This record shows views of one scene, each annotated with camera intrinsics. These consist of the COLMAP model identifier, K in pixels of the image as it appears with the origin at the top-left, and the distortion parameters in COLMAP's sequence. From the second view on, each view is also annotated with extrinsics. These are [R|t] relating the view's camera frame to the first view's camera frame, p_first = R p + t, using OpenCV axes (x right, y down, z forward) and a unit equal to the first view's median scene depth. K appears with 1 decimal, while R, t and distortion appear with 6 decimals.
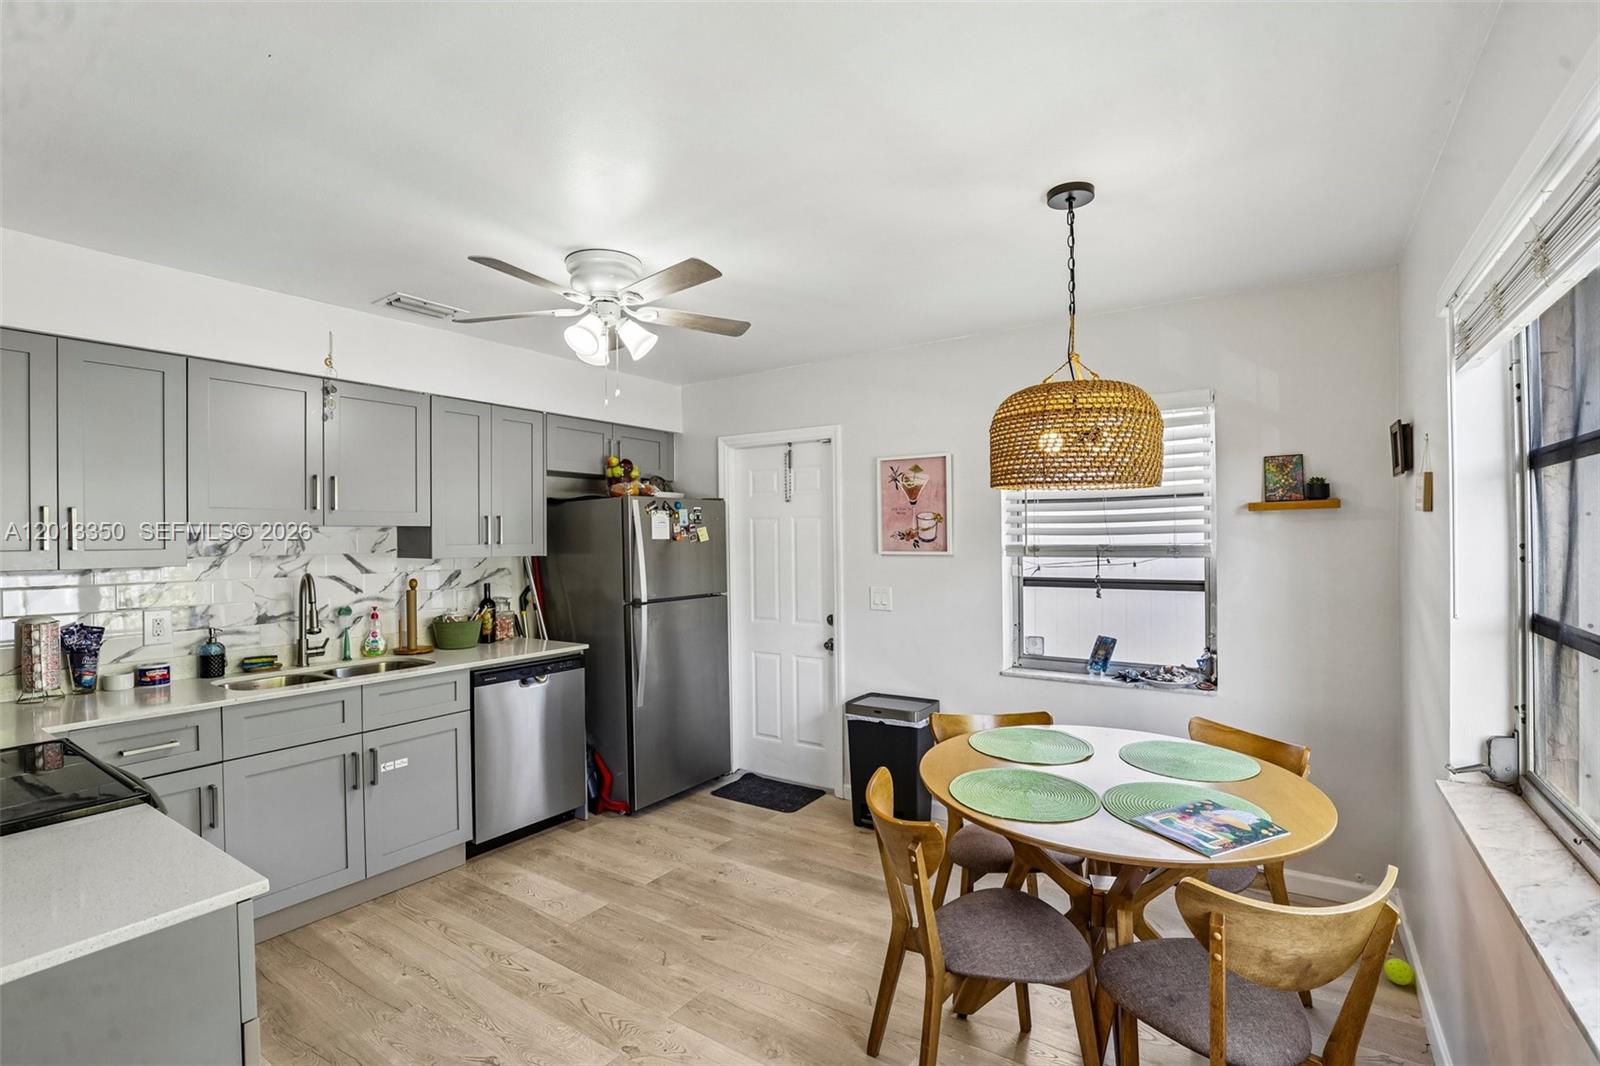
lens RADIAL K [[734.0, 0, 805.9], [0, 734.0, 537.3], [0, 0, 1]] dist [-0.035509, 0.008849]
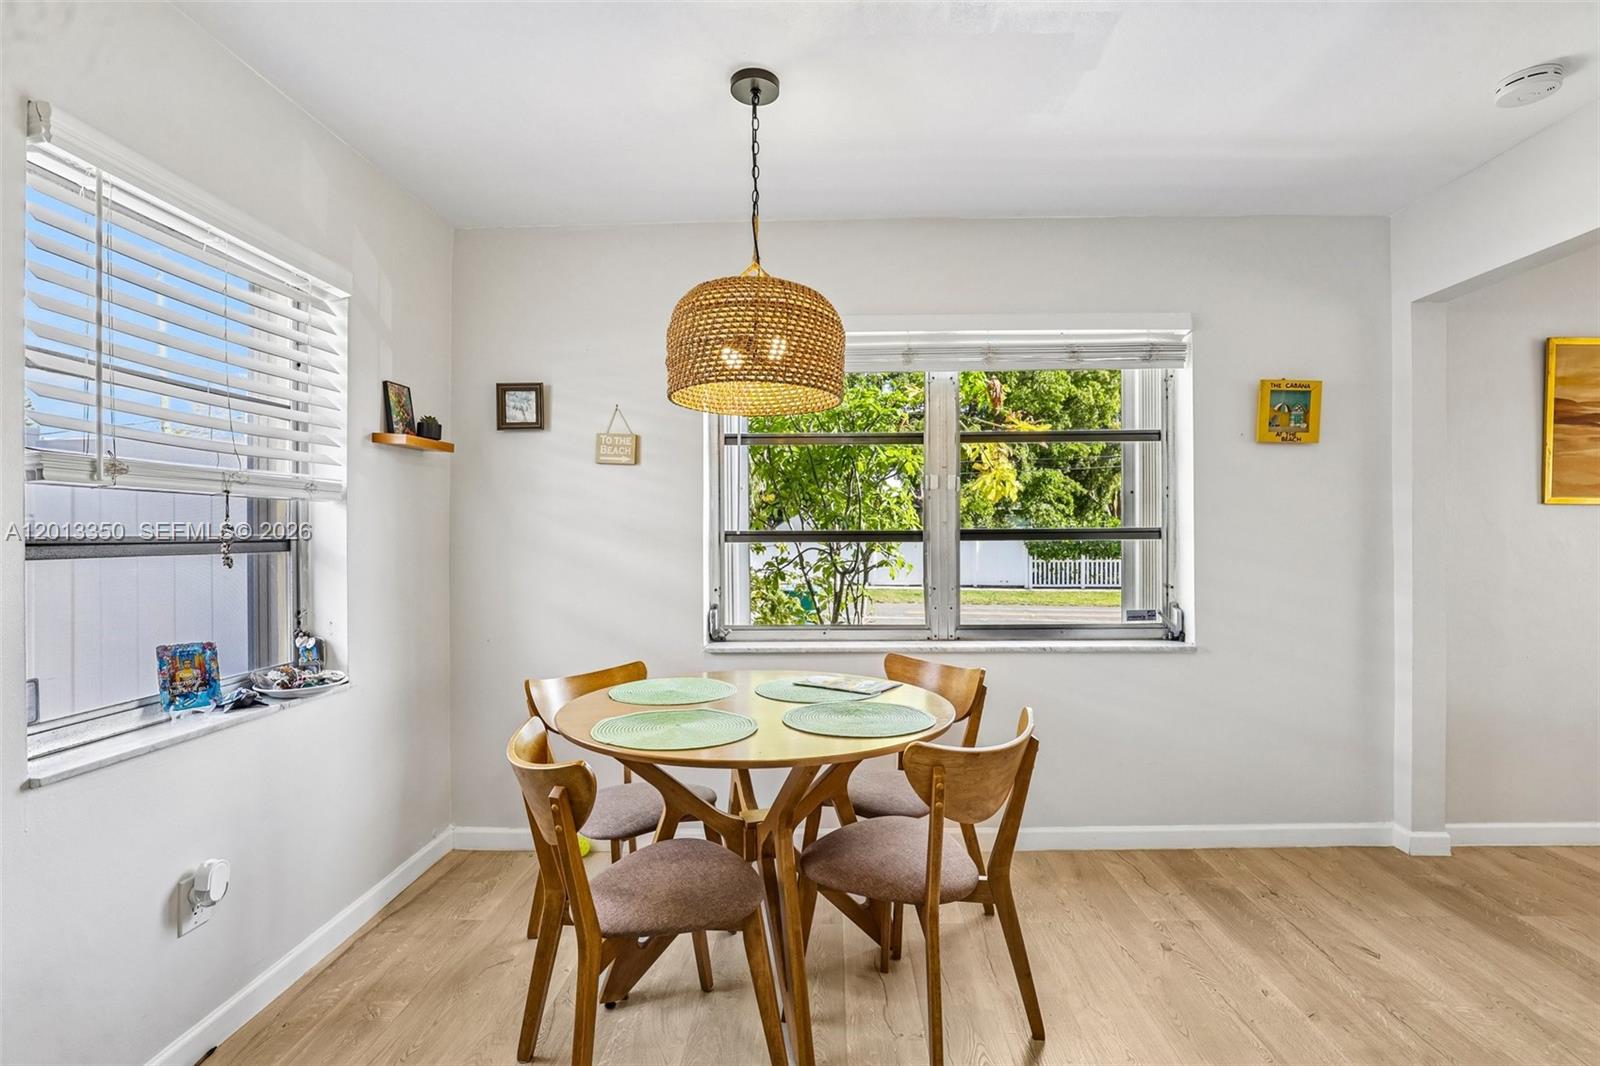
lens RADIAL K [[734.0, 0, 810.9], [0, 734.0, 530.6], [0, 0, 1]] dist [-0.035509, 0.008849]
pose [[-0.526167, 0.015719, 0.850236, -0.295156], [0.010577, 0.999873, -0.011940, 0.068909], [-0.850316, 0.002711, -0.526266, 0.947992]]
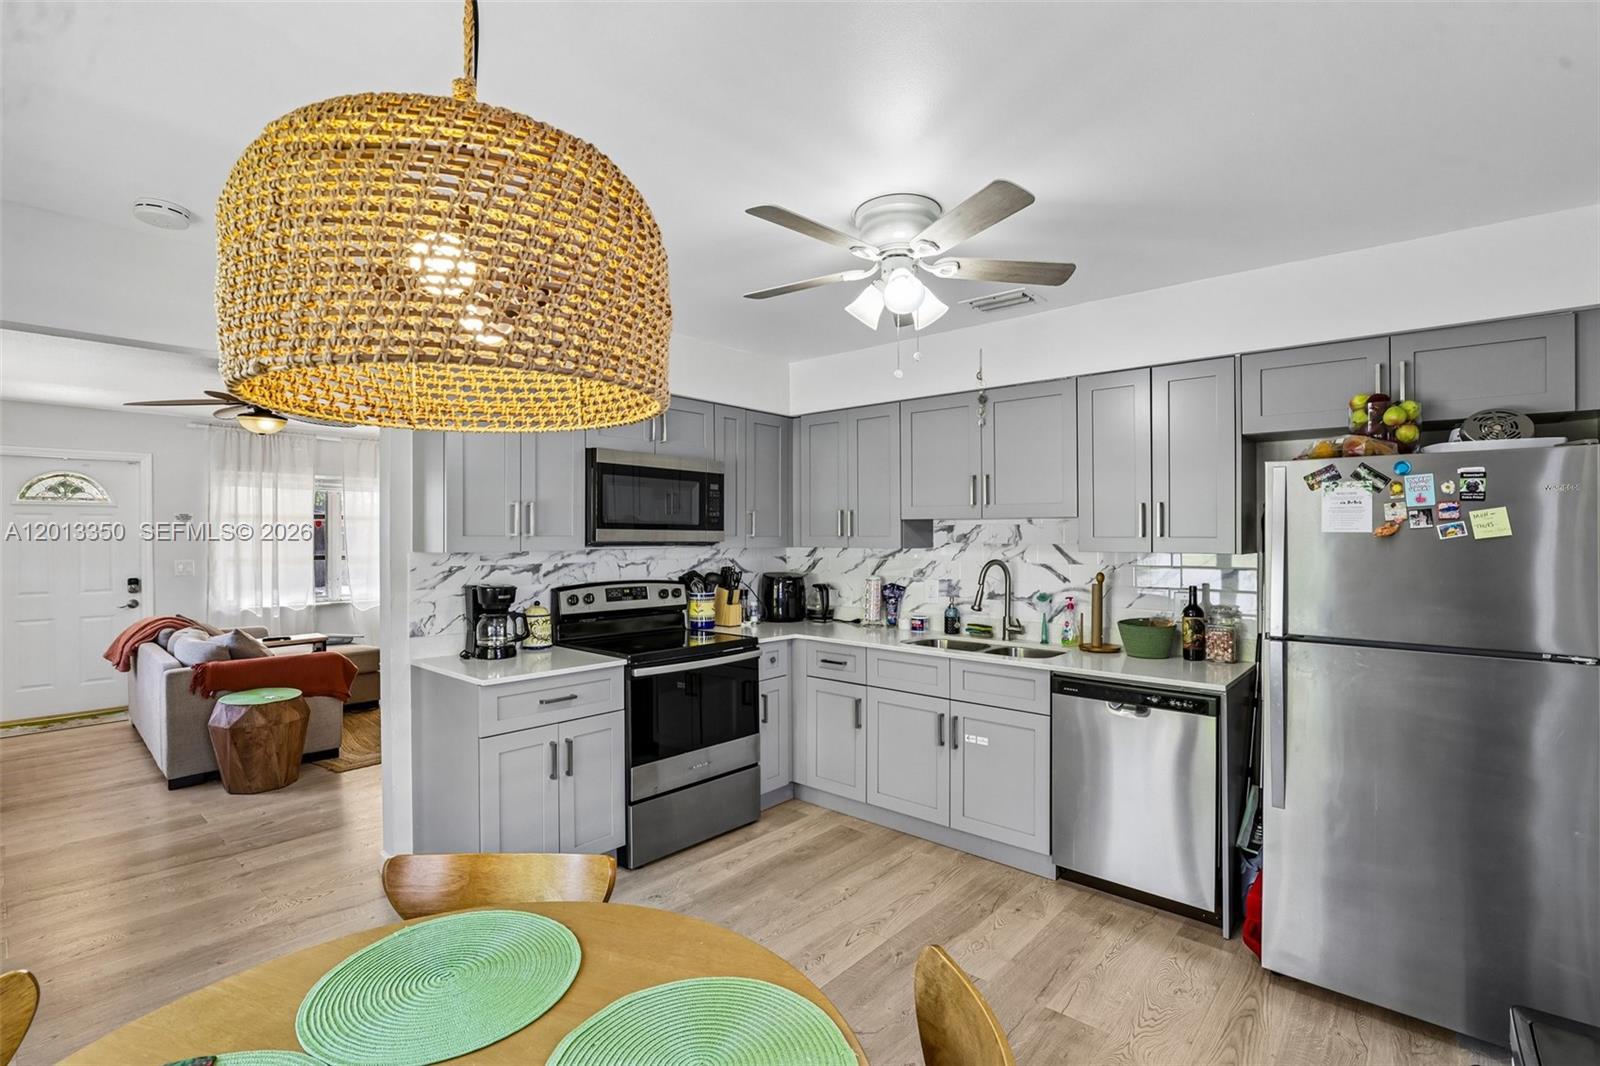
lens RADIAL K [[734.0, 0, 807.5], [0, 734.0, 539.4], [0, 0, 1]] dist [-0.035509, 0.008849]
pose [[-0.123188, 0.016239, -0.992250, 0.492469], [0.000961, 0.999868, 0.016244, -0.001940], [0.992383, 0.001048, -0.123188, 0.811042]]
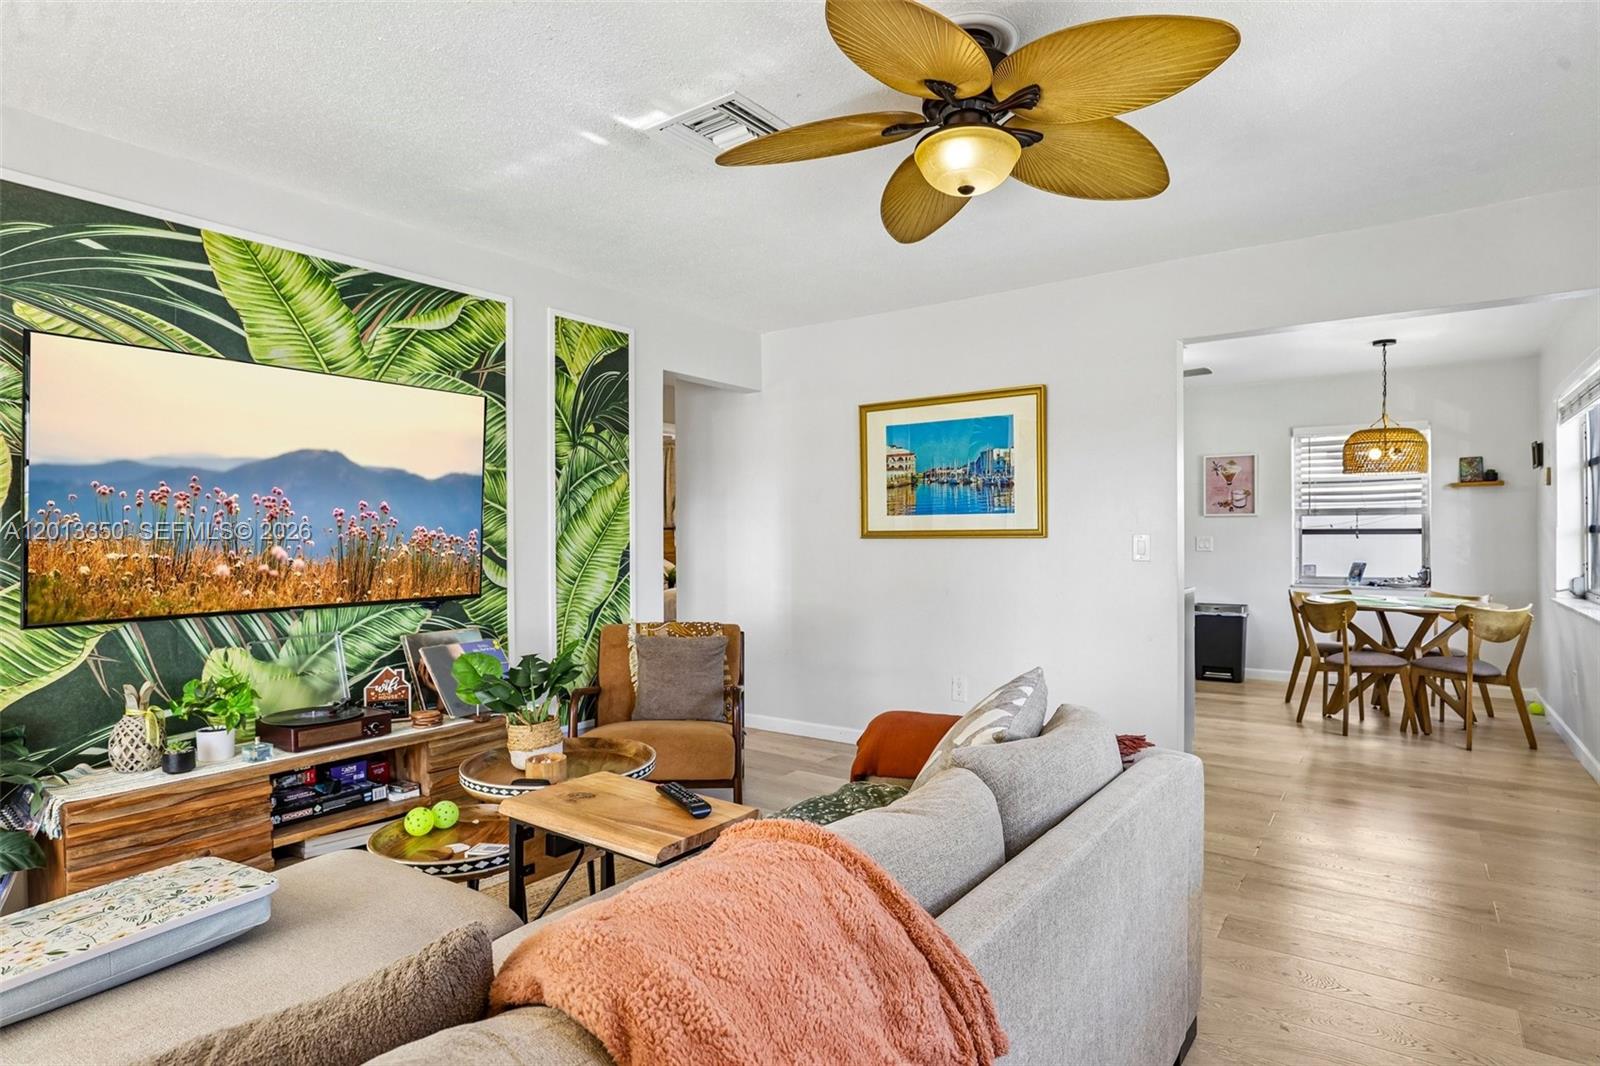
lens RADIAL K [[845.6, 0, 816.8], [0, 845.6, 536.8], [0, 0, 1]] dist [-0.013383, 0.001540]
pose [[0.999615, 0.005738, -0.027131, -0.858030], [-0.005691, 0.999982, 0.001814, 0.085901], [0.027141, -0.001659, 0.999630, -1.069830]]
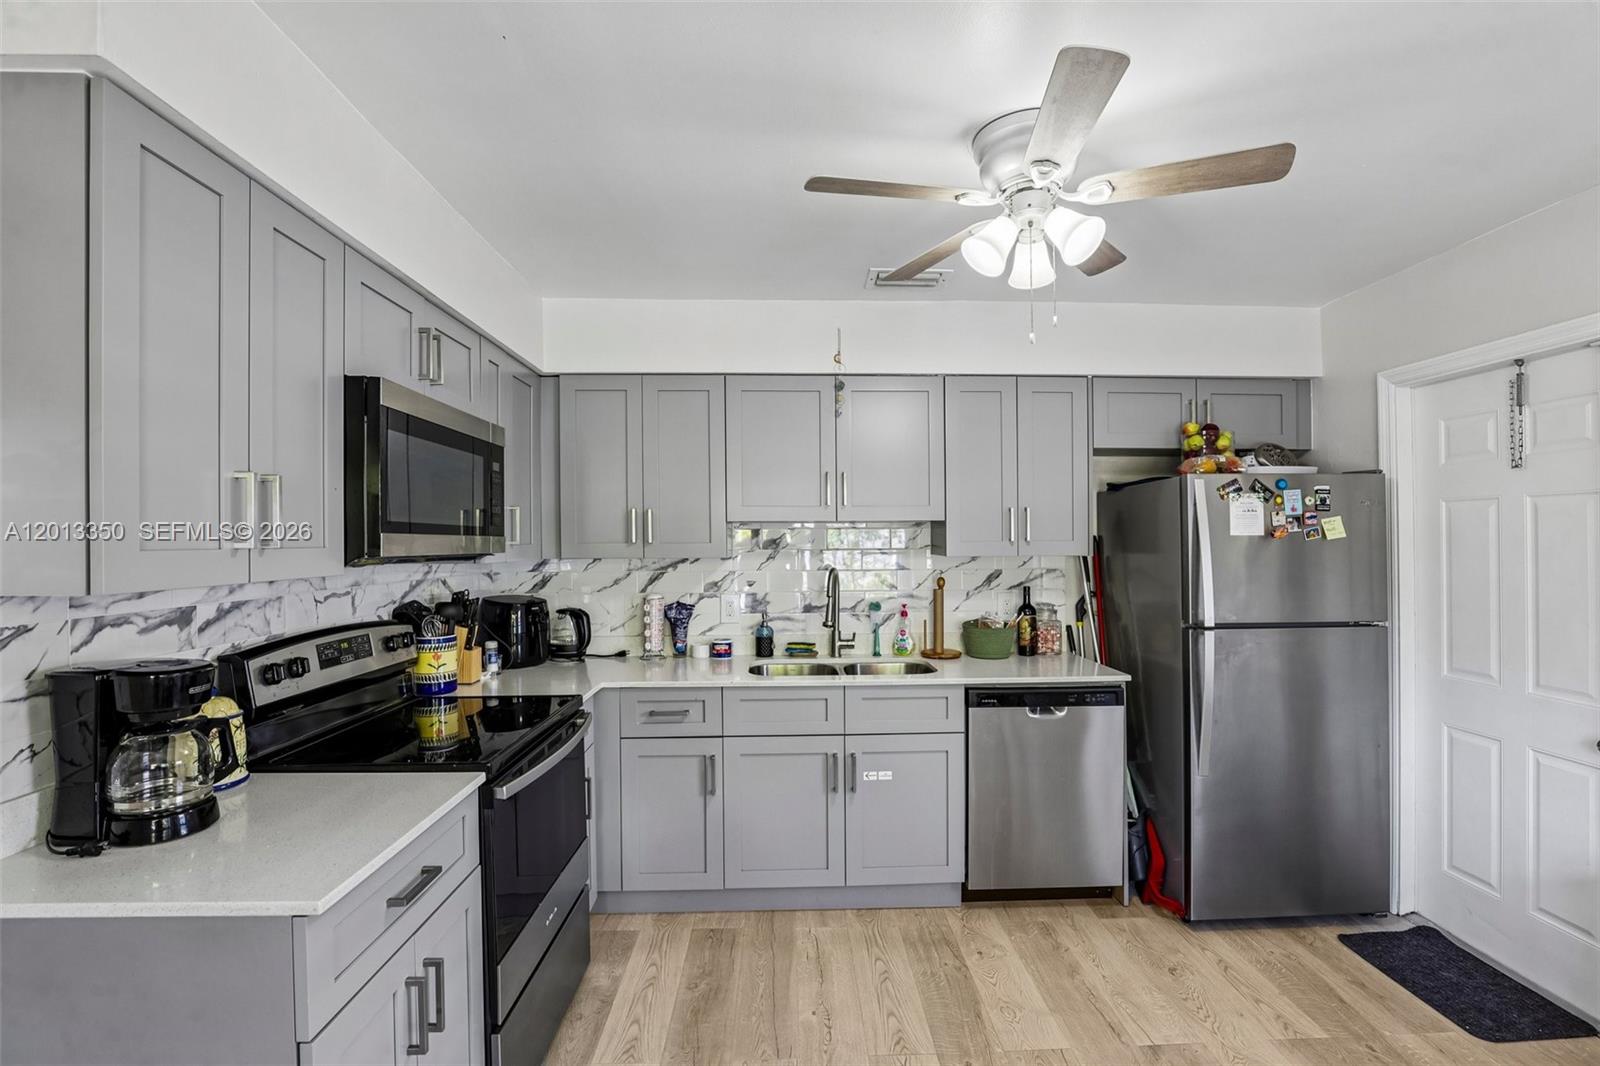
lens RADIAL K [[734.0, 0, 810.0], [0, 734.0, 537.8], [0, 0, 1]] dist [-0.035509, 0.008849]
pose [[0.586952, 0.005896, -0.809600, 0.132534], [0.000122, 0.999973, 0.007371, -0.000447], [0.809621, -0.004426, 0.586936, 0.344740]]
